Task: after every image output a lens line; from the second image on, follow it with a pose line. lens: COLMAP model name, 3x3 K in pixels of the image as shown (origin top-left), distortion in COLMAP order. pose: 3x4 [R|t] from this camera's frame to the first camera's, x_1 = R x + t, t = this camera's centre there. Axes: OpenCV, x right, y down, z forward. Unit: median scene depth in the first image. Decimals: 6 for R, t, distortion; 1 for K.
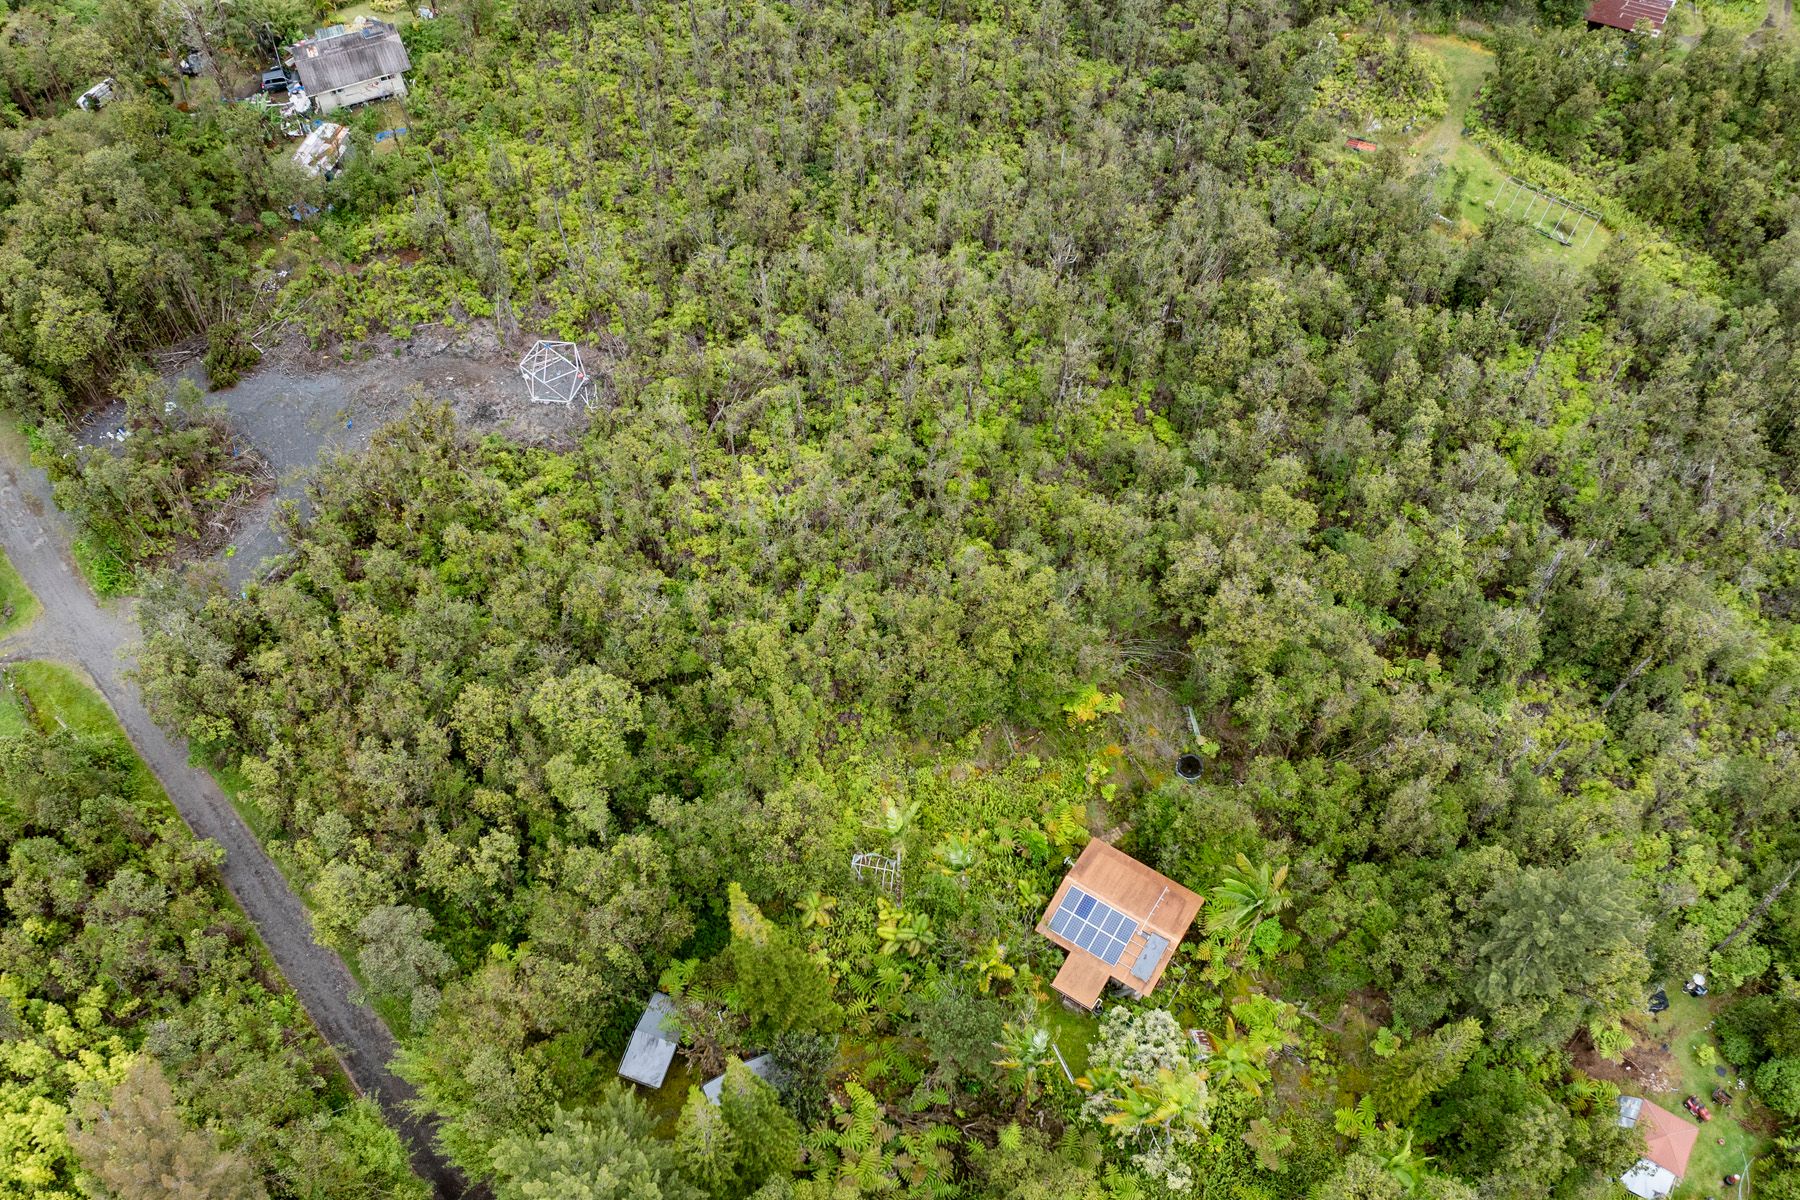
lens RADIAL K [[1226.7, 0, 900.0], [0, 1226.7, 600.0], [0, 0, 1]] dist [-0.011276, 0.000123]
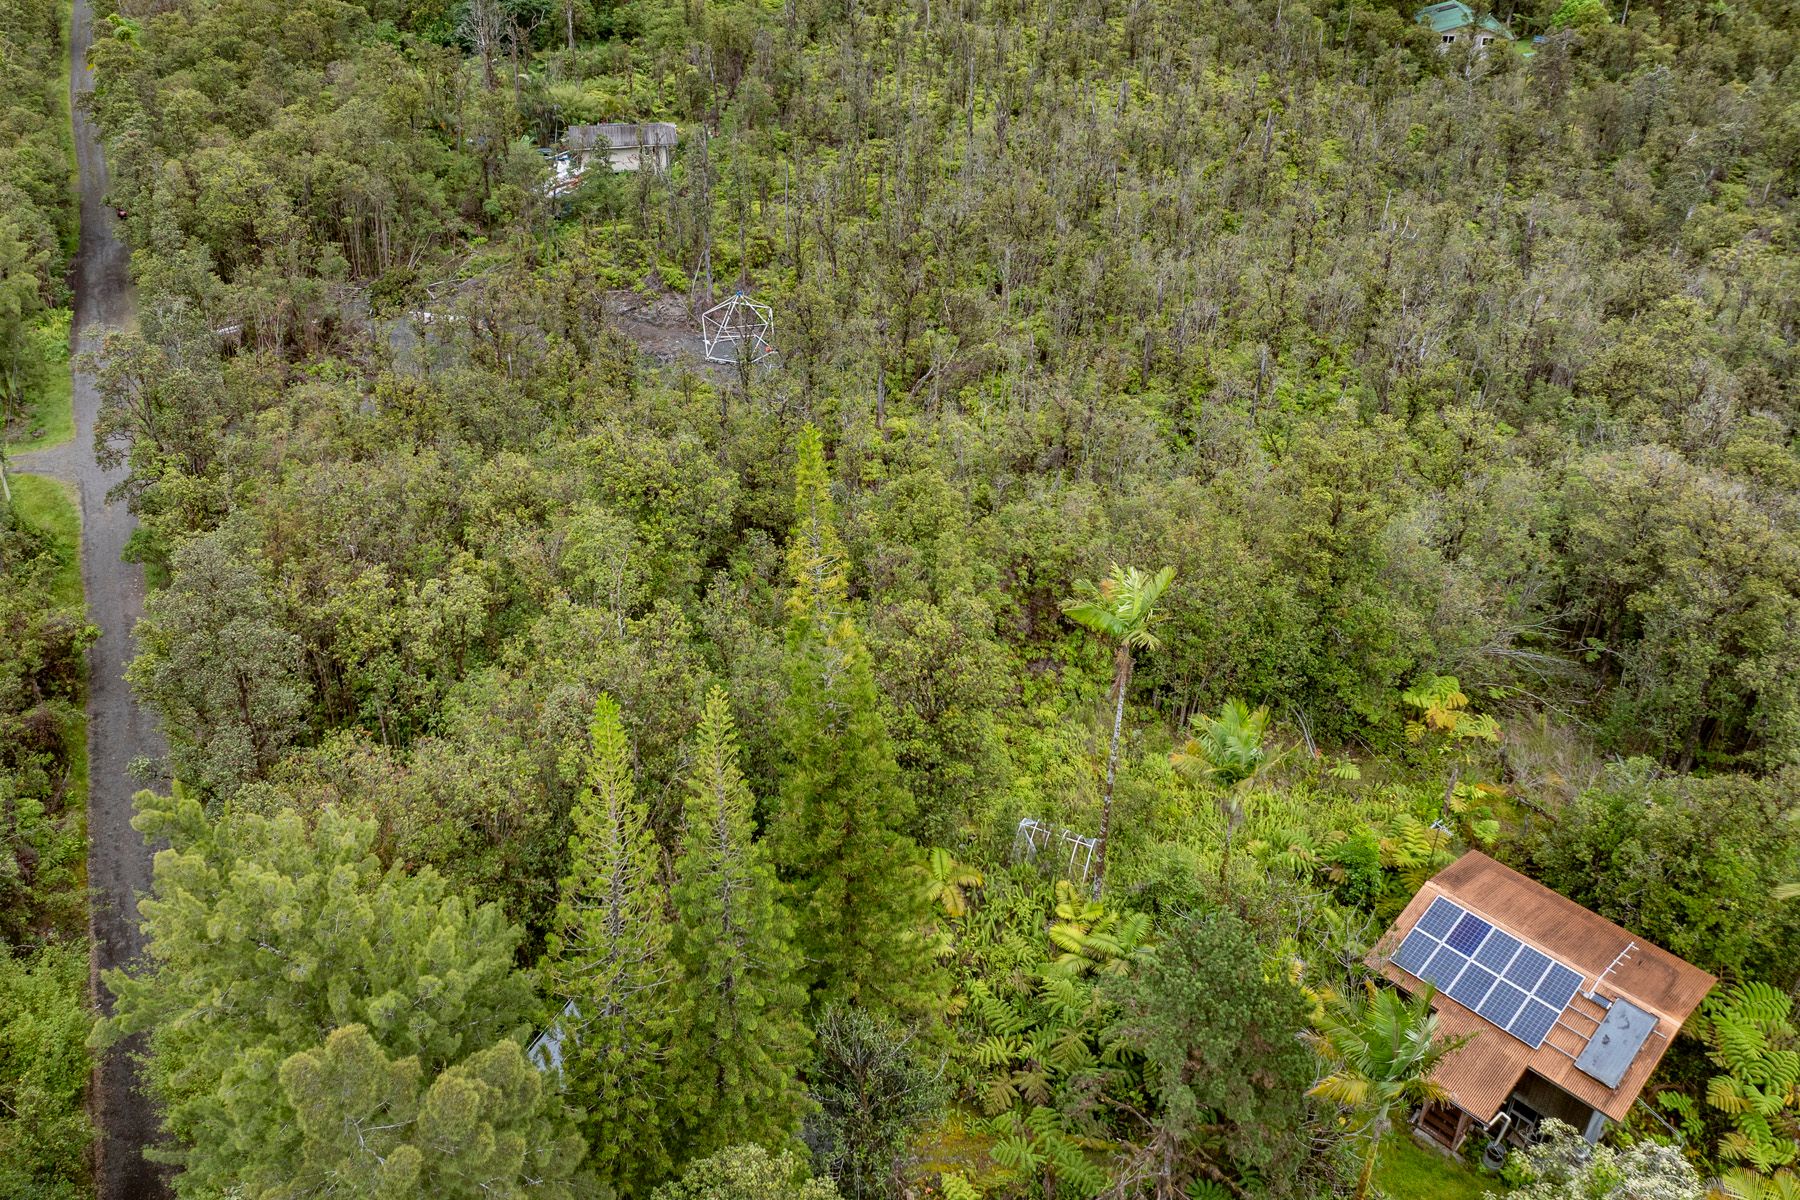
lens RADIAL K [[1226.7, 0, 900.0], [0, 1226.7, 600.0], [0, 0, 1]] dist [-0.011276, 0.000123]
pose [[0.973958, 0.110977, -0.197712, 0.007288], [-0.185697, 0.890774, -0.414774, 0.373285], [0.130086, 0.440687, 0.888185, 0.453139]]
